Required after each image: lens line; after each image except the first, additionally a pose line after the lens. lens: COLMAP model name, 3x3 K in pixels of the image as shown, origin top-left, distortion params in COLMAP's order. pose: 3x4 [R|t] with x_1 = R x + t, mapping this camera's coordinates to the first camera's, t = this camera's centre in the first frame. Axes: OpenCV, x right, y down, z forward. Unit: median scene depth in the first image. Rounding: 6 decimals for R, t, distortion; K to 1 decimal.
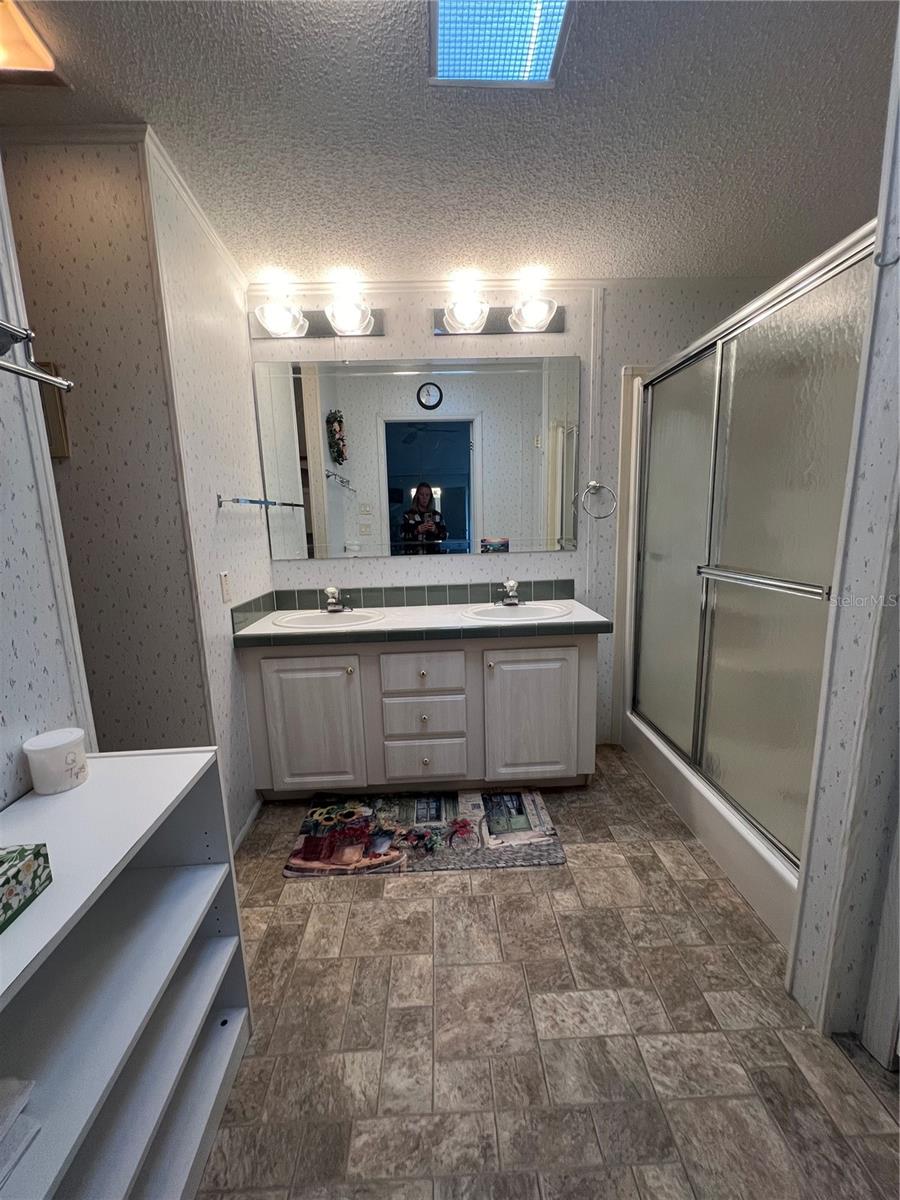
lens RADIAL K [[476.9, 0, 450.9], [0, 476.9, 603.8], [0, 0, 1]] dist [-0.001812, 0.001054]
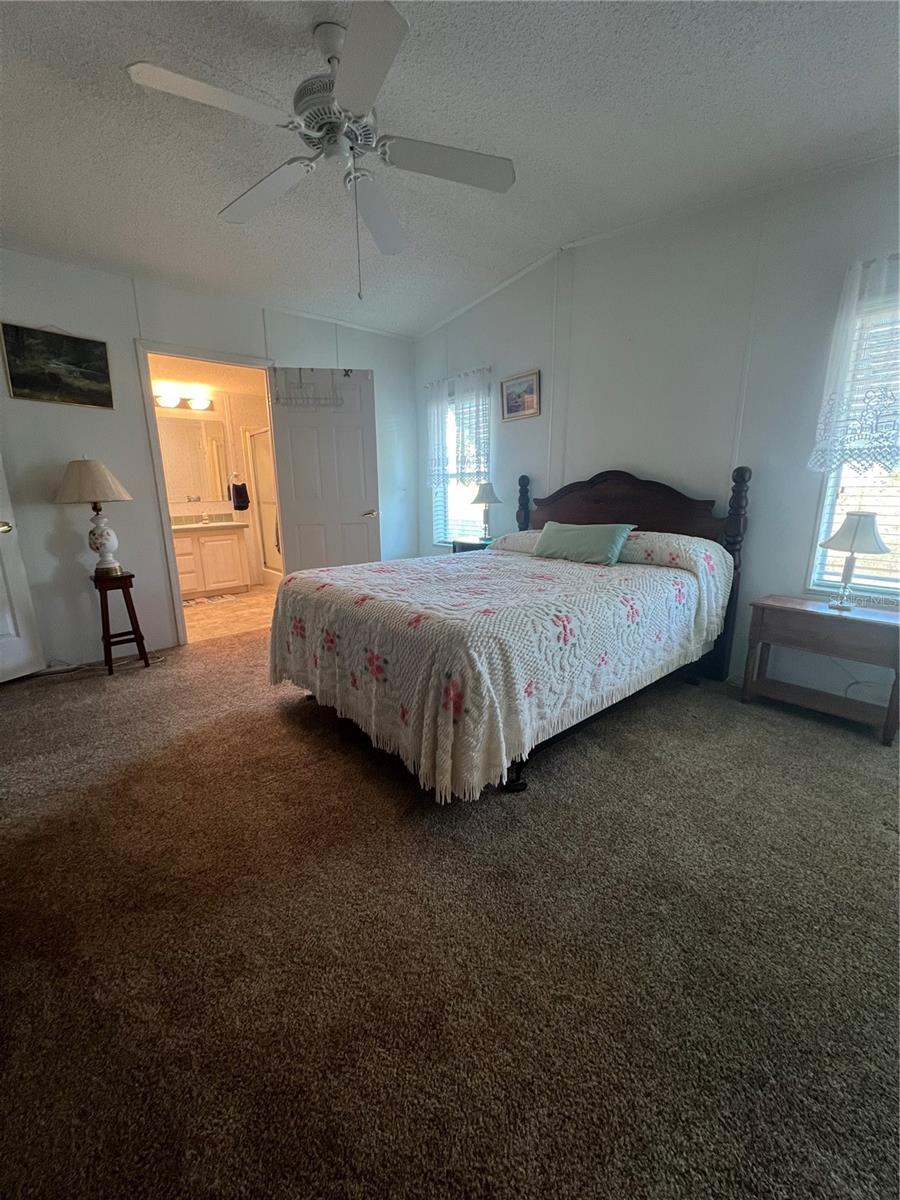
lens RADIAL K [[482.7, 0, 450.2], [0, 482.7, 600.7], [0, 0, 1]] dist [0.001570, 0.000011]
pose [[0.779620, -0.126098, 0.613426, -0.549639], [0.100798, 0.992014, 0.075814, 0.397806], [-0.618087, 0.002726, 0.786105, -2.021053]]
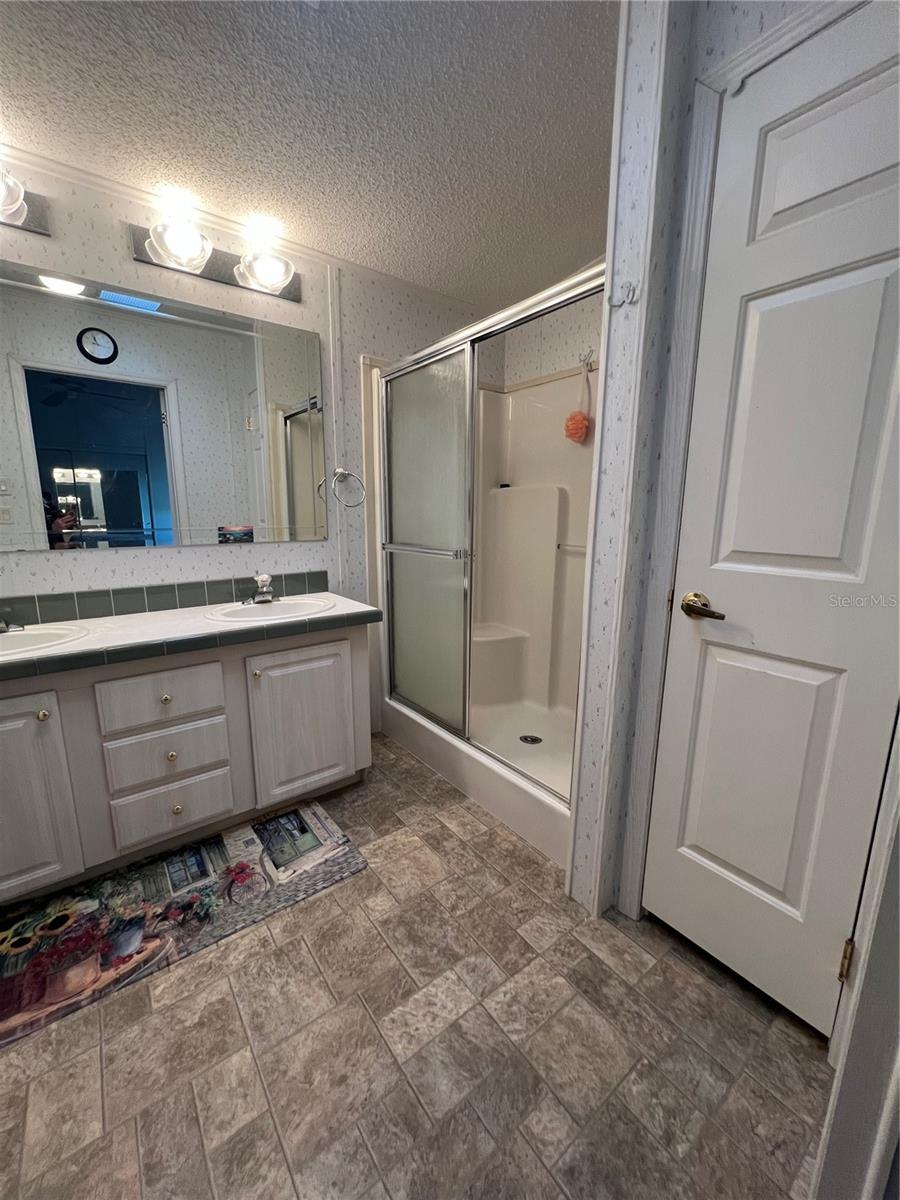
lens RADIAL K [[476.9, 0, 454.2], [0, 476.9, 601.6], [0, 0, 1]] dist [-0.001812, 0.001054]
pose [[0.816605, -0.079635, 0.571676, -0.108840], [0.077864, 0.996582, 0.027601, 0.004904], [-0.571920, 0.021974, 0.820015, 0.099653]]
